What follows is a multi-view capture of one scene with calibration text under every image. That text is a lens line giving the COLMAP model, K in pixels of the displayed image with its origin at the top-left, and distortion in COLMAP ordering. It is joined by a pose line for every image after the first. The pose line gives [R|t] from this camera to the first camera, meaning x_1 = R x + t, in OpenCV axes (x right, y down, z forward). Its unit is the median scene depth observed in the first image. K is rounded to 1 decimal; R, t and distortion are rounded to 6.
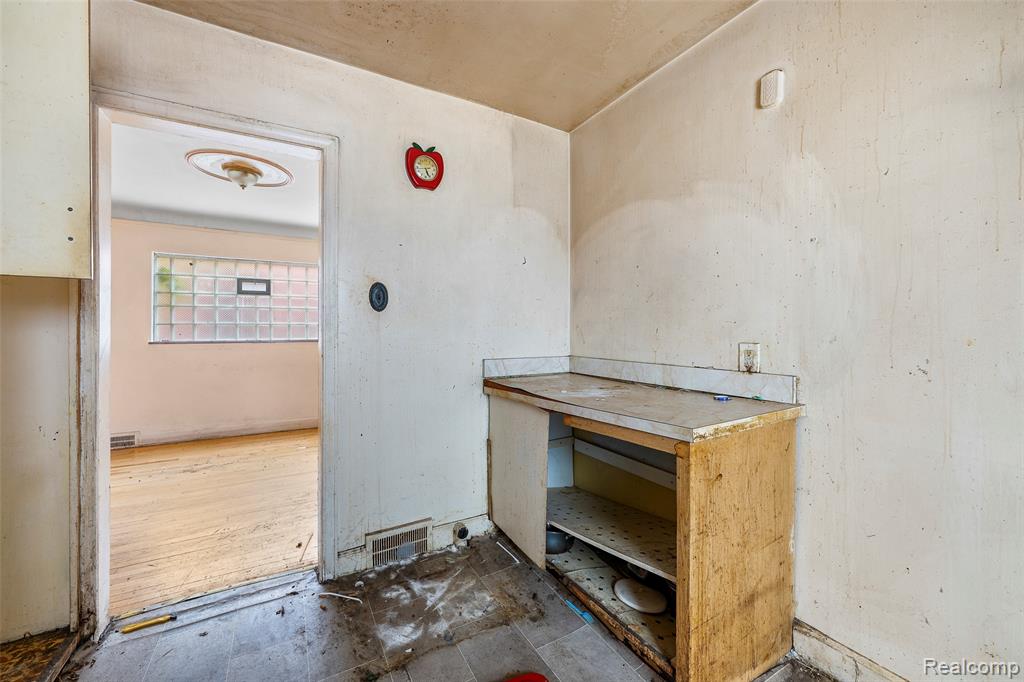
lens RADIAL K [[410.2, 0, 512.1], [0, 410.2, 331.1], [0, 0, 1]] dist [0.001990, -0.000110]
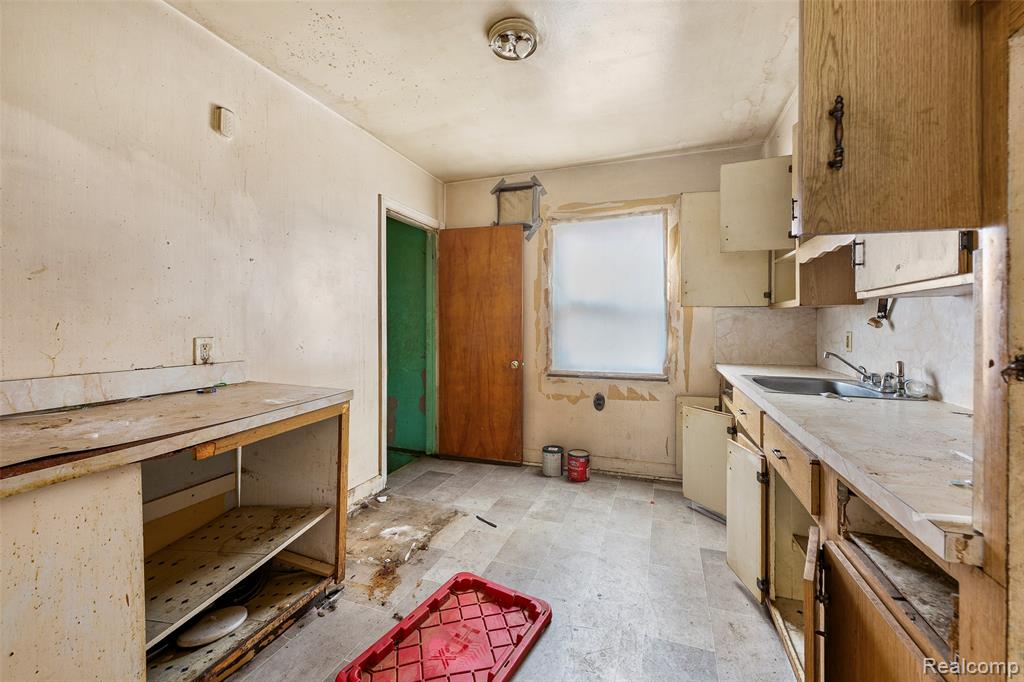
lens RADIAL K [[406.0, 0, 512.0], [0, 406.0, 341.0], [0, 0, 1]] dist [-0.008826, 0.000131]
pose [[-0.654747, -0.025904, 0.755404, -0.752512], [0.001753, 0.999358, 0.035789, 0.001892], [-0.755846, 0.024756, -0.654281, 1.071363]]
